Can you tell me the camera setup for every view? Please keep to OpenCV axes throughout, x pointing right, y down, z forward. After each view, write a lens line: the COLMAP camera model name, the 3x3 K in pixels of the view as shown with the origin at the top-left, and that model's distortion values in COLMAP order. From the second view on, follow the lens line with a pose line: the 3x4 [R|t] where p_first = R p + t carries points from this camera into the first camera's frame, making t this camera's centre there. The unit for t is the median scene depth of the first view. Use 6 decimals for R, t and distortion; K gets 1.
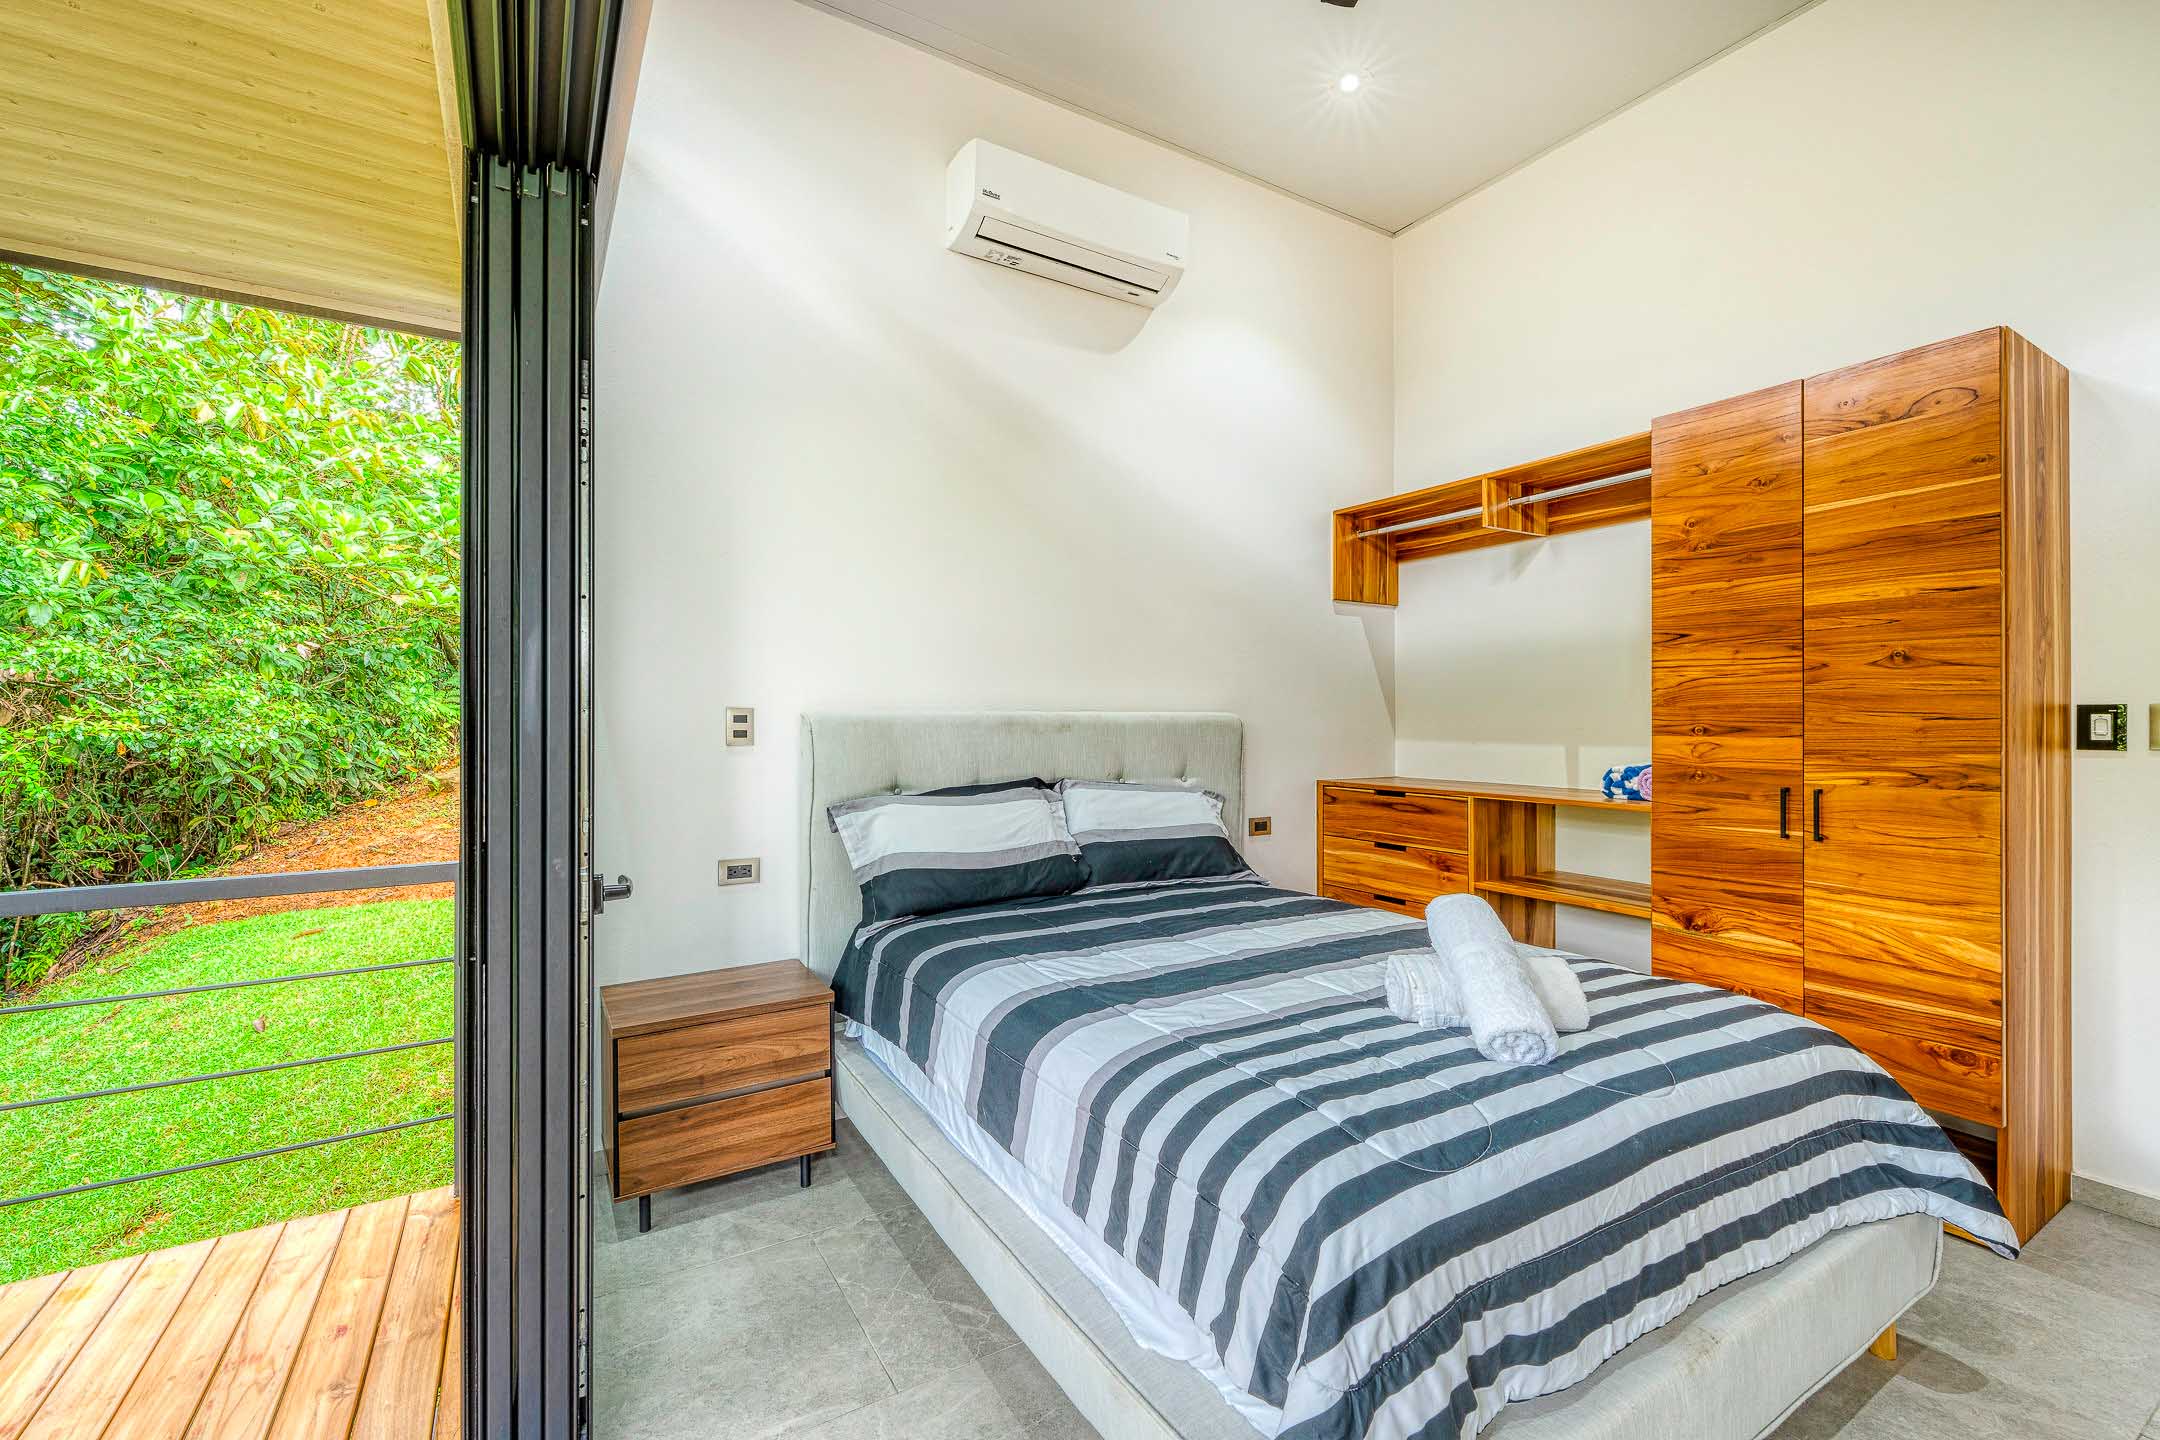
lens RADIAL K [[869.6, 0, 1084.5], [0, 869.6, 718.9], [0, 0, 1]] dist [-0.015954, 0.002612]
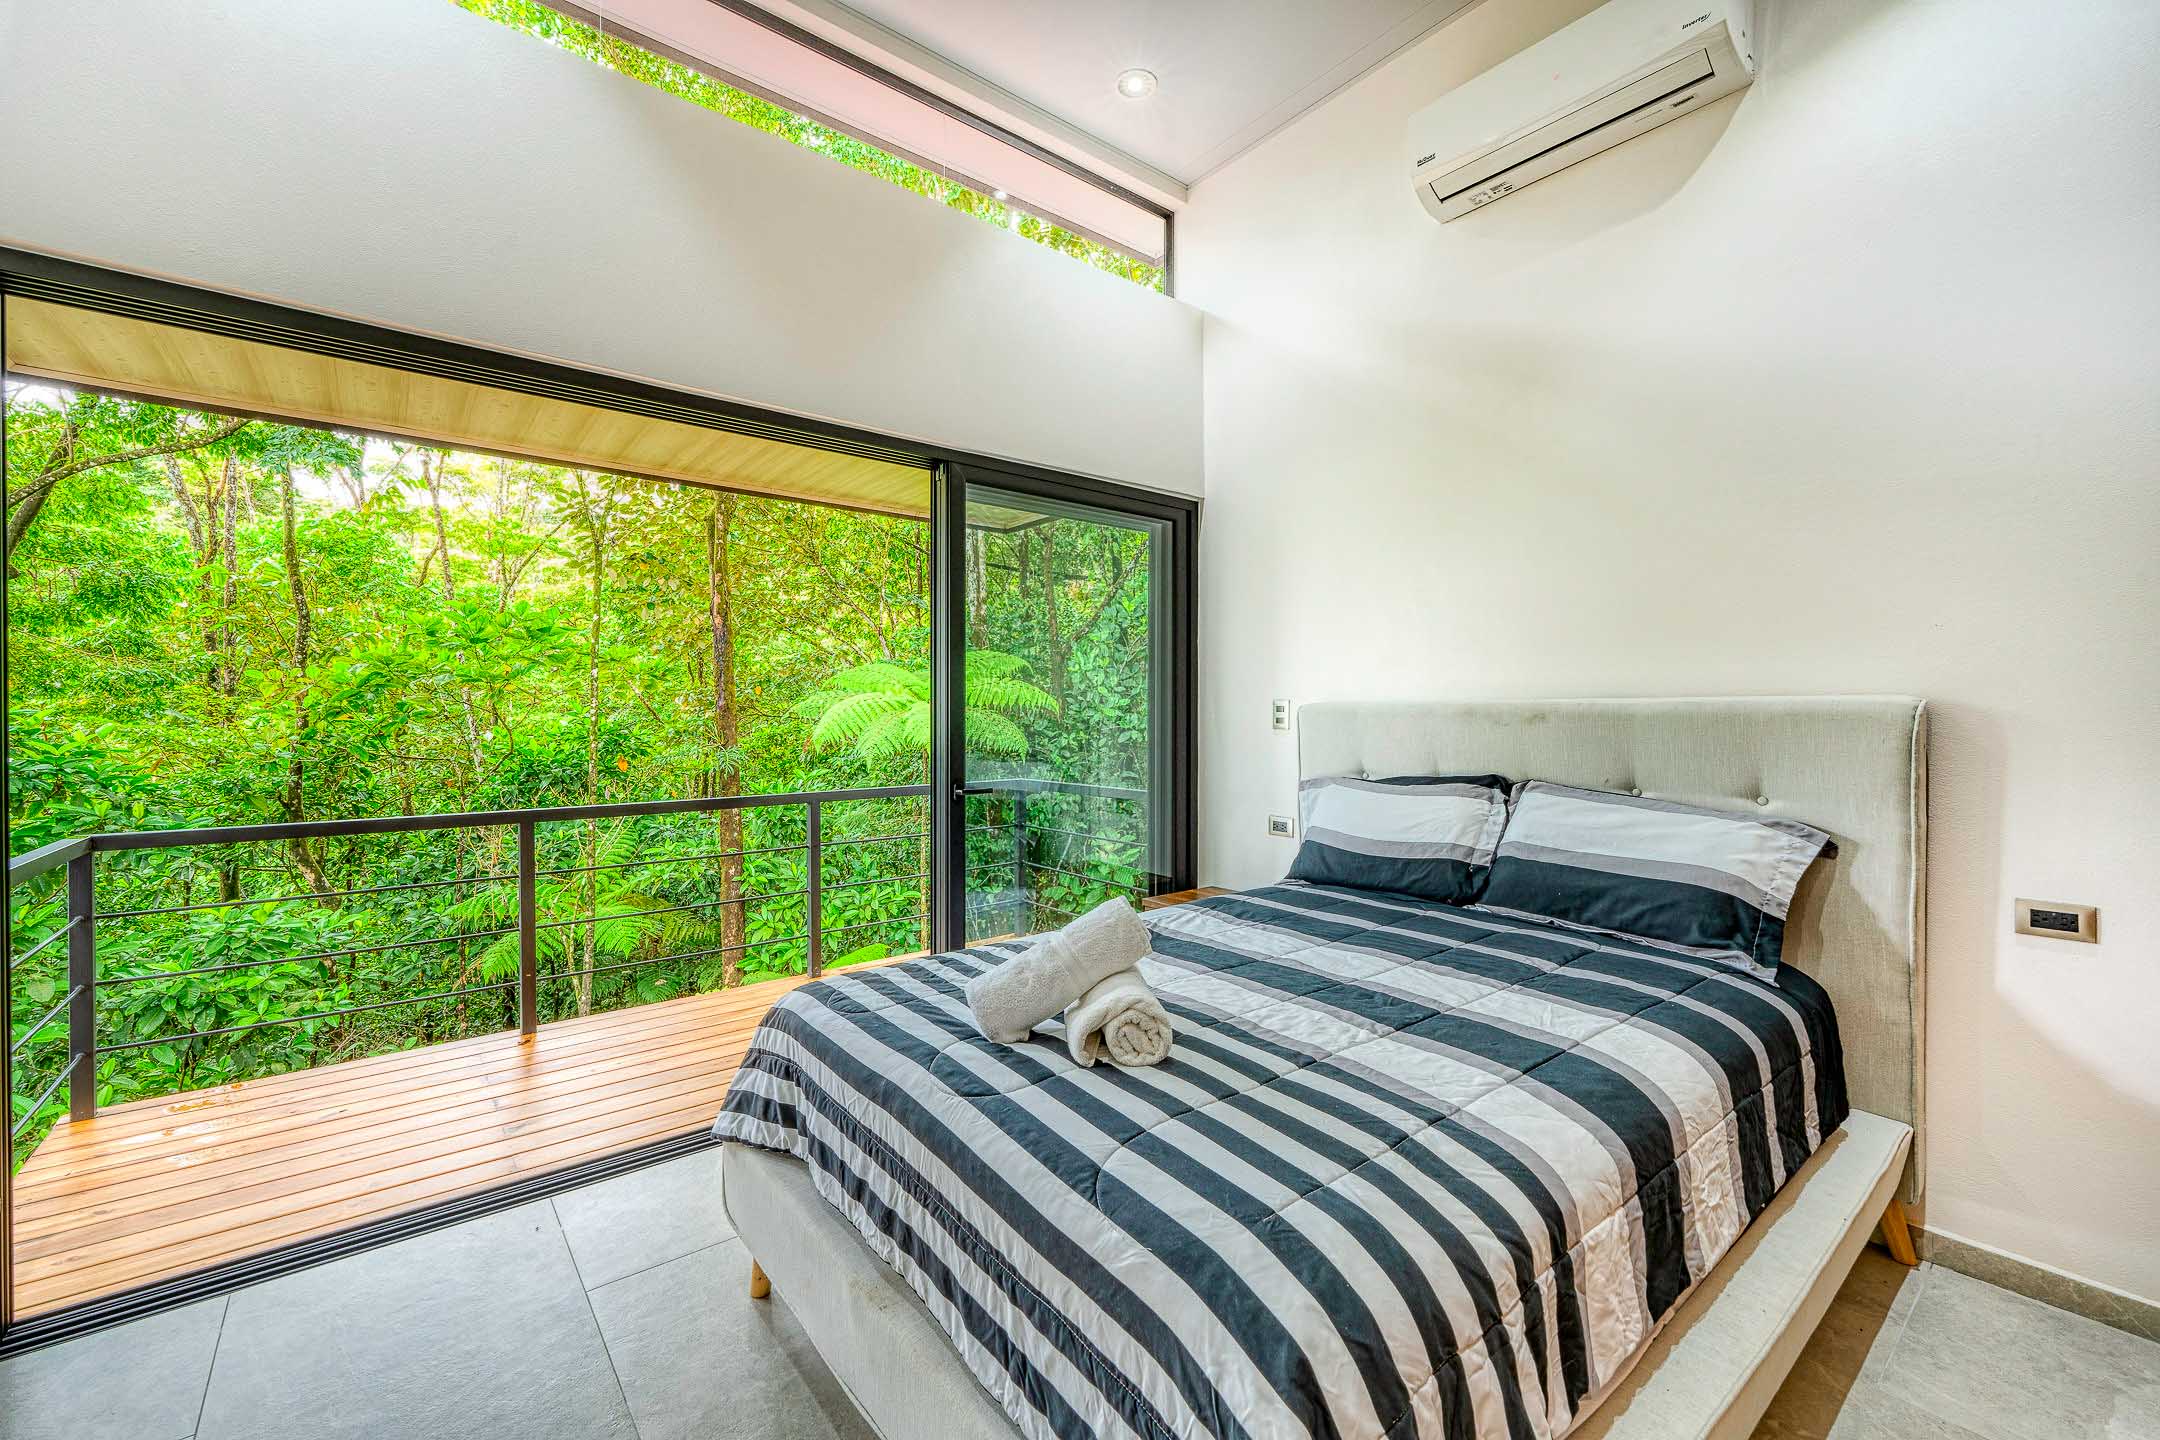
lens RADIAL K [[869.6, 0, 1085.7], [0, 869.6, 720.8], [0, 0, 1]] dist [-0.015954, 0.002612]
pose [[0.138633, 0.011623, -0.990276, 0.749098], [0.002437, 0.999924, 0.012077, 0.001224], [0.990341, -0.004087, 0.138594, 0.467590]]
